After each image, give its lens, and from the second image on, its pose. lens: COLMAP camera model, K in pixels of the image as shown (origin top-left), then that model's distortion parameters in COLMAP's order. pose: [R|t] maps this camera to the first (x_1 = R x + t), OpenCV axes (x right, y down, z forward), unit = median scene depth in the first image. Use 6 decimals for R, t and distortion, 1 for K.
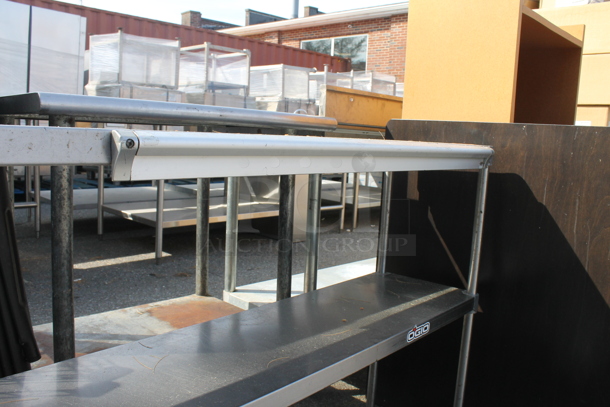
lens RADIAL K [[520.8, 0, 306.0], [0, 520.8, 201.5], [0, 0, 1]] dist [-0.100641, 0.005290]
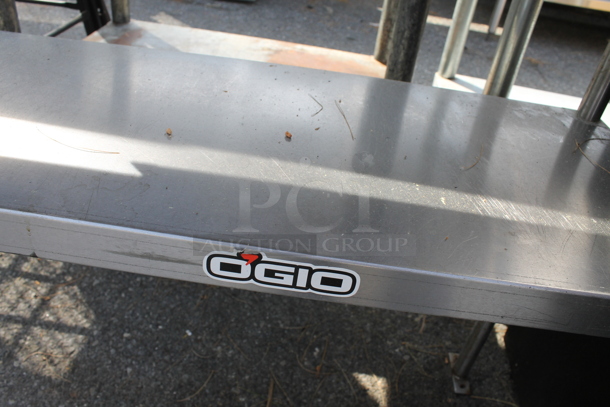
lens RADIAL K [[520.8, 0, 308.8], [0, 520.8, 204.3], [0, 0, 1]] dist [-0.100641, 0.005290]
pose [[0.598037, 0.479357, -0.642315, 0.249543], [-0.179397, 0.861151, 0.475643, 0.044231], [0.781133, -0.169223, 0.600995, 0.518669]]
